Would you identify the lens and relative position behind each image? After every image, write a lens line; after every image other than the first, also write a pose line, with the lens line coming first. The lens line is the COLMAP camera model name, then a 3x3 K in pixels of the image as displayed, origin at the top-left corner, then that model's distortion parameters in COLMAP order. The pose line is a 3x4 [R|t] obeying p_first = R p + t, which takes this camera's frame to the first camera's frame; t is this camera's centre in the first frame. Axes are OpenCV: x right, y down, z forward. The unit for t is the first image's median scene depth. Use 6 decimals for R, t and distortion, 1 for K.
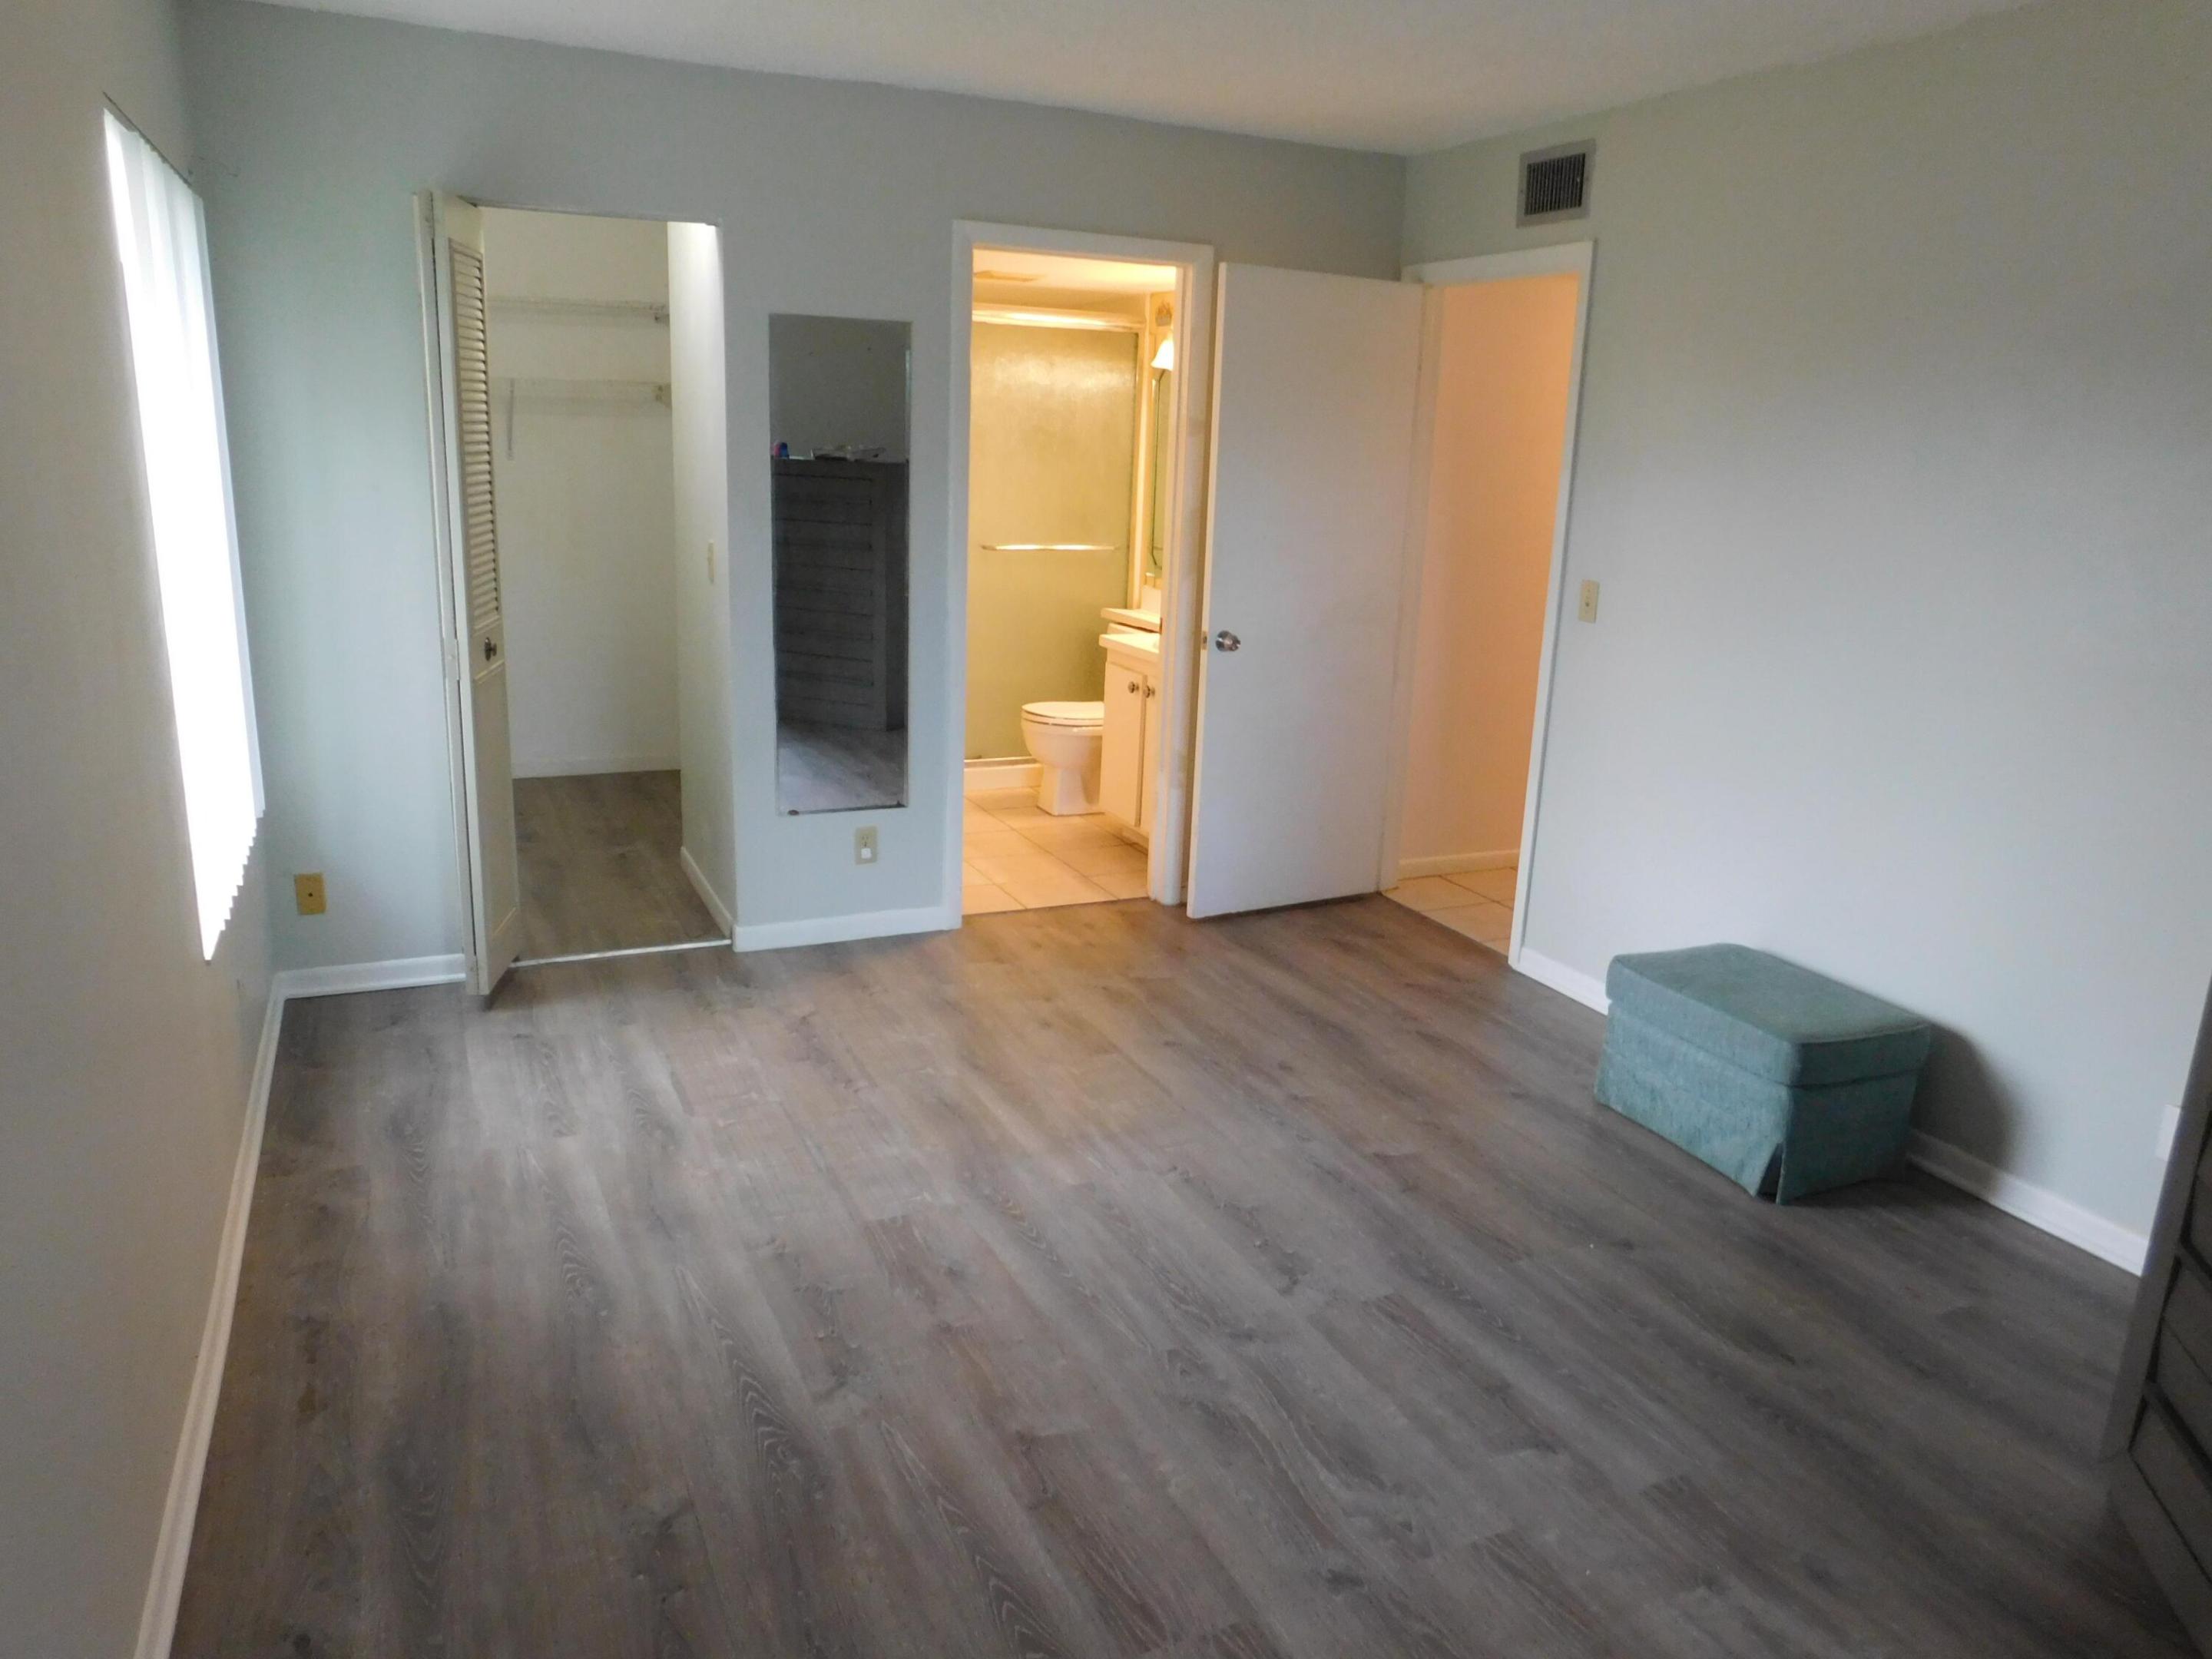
lens RADIAL K [[1503.1, 0, 1107.0], [0, 1503.1, 826.0], [0, 0, 1]] dist [-0.001530, 0.003095]
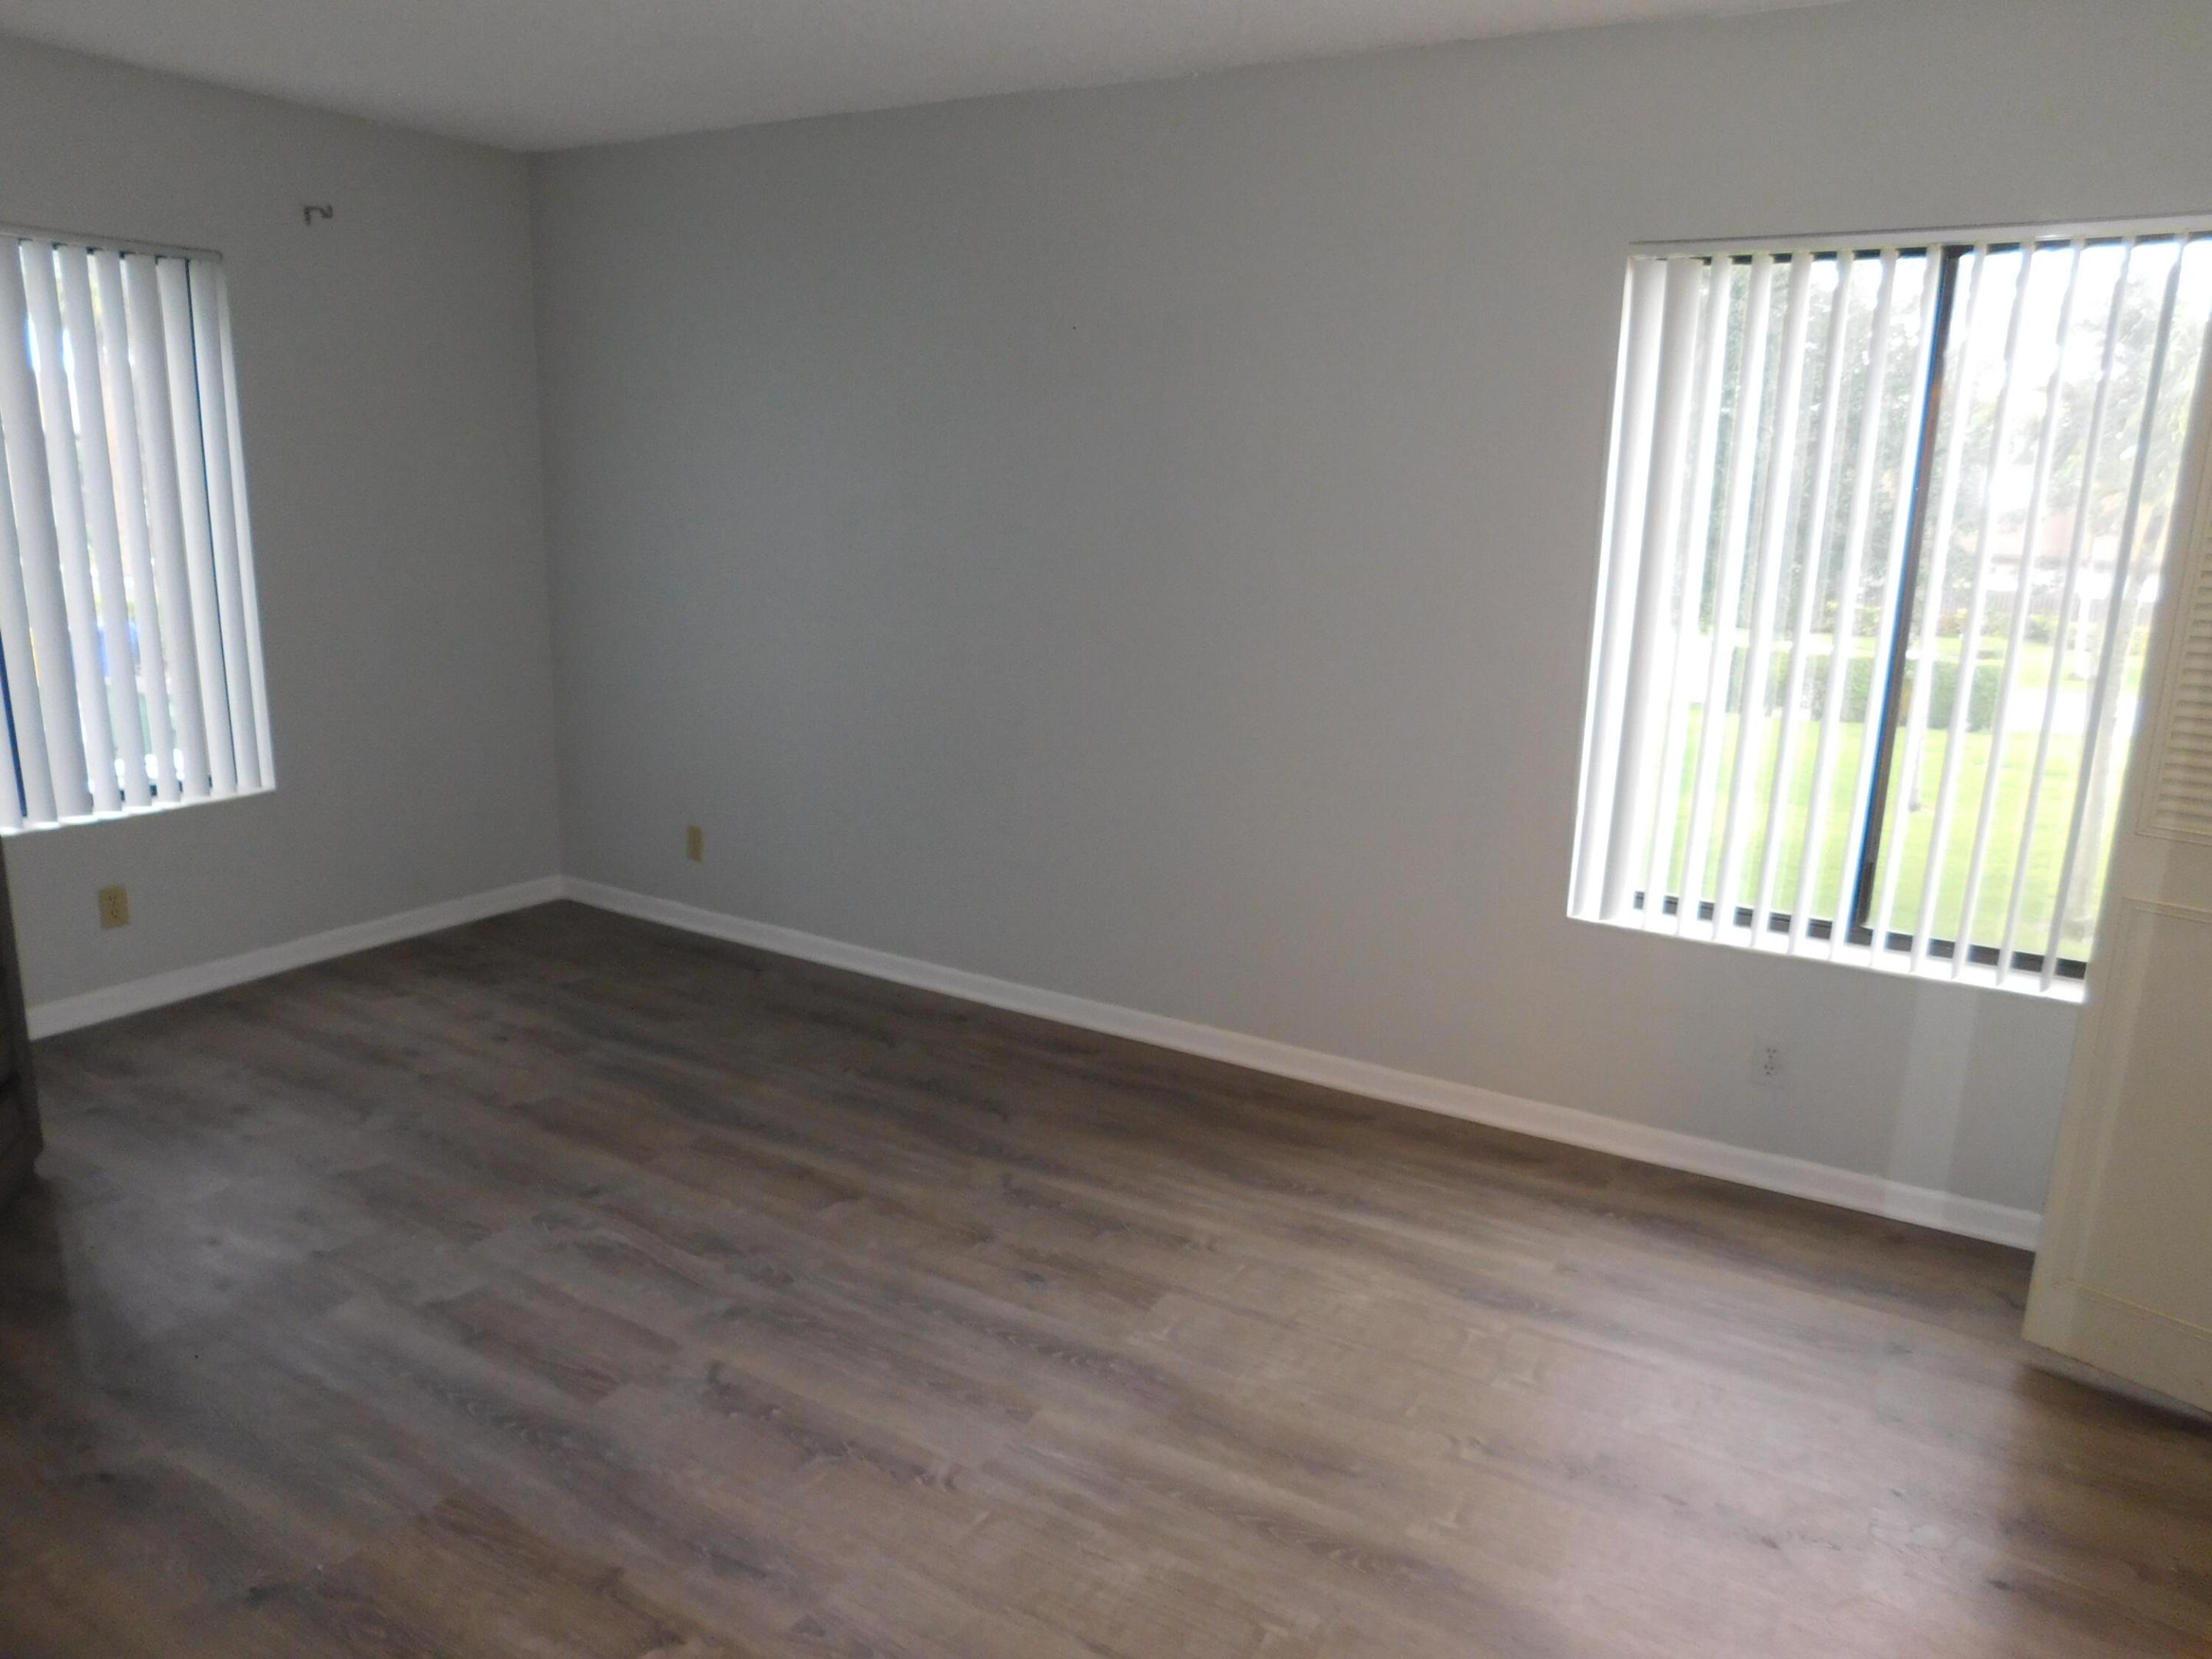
lens RADIAL K [[1503.1, 0, 1105.4], [0, 1503.1, 825.5], [0, 0, 1]] dist [-0.001530, 0.003095]
pose [[-0.818819, 0.069929, -0.569776, 0.439191], [-0.201444, 0.894431, 0.399267, -0.414284], [0.537545, 0.441705, -0.718291, 1.698615]]
